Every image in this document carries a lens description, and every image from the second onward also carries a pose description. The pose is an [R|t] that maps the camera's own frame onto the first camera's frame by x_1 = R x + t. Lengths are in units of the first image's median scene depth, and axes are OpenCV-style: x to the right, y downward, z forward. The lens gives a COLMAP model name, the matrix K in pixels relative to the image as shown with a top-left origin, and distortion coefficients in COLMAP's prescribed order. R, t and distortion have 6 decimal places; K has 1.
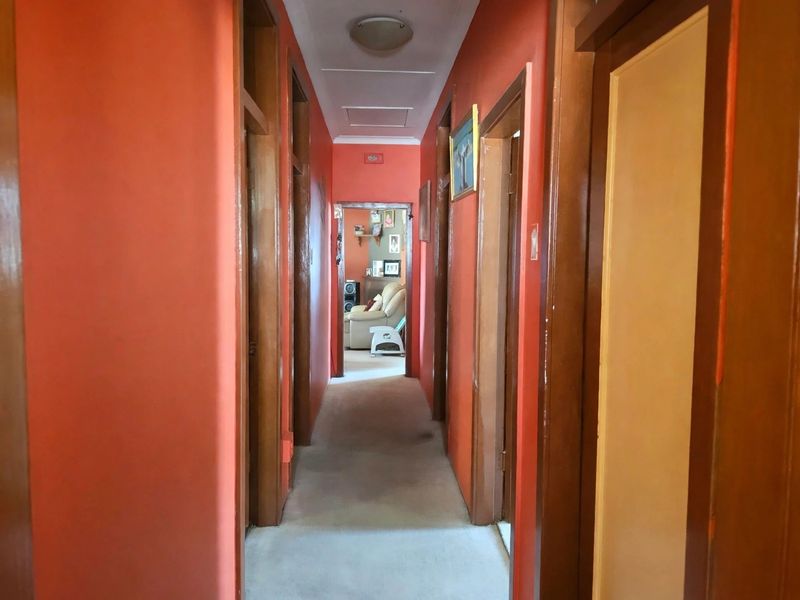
lens RADIAL K [[538.8, 0, 399.7], [0, 538.8, 302.1], [0, 0, 1]] dist [0.034793, 0.000292]
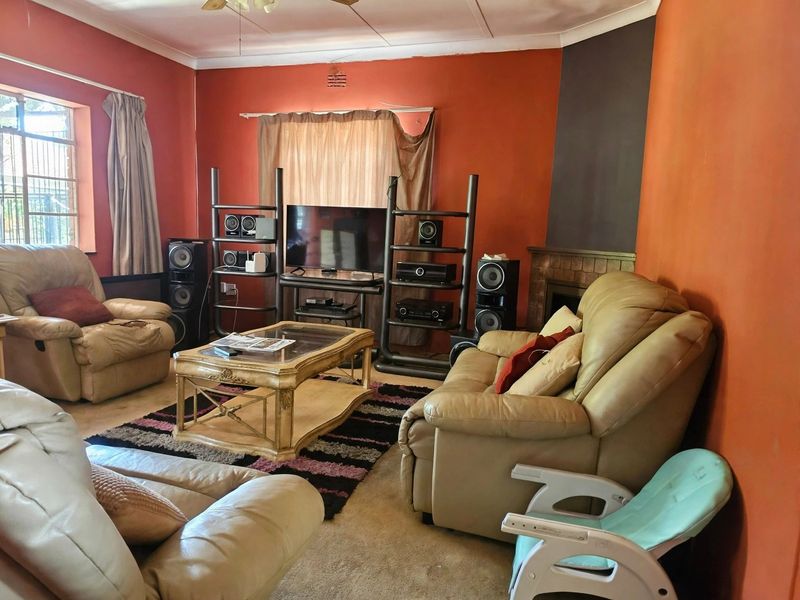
lens RADIAL K [[538.8, 0, 399.9], [0, 538.8, 299.5], [0, 0, 1]] dist [0.034793, 0.000292]
pose [[0.939087, 0.065781, -0.337324, -0.023036], [-0.042320, 0.996175, 0.076444, -0.036650], [0.341063, -0.057512, 0.938280, 0.623976]]
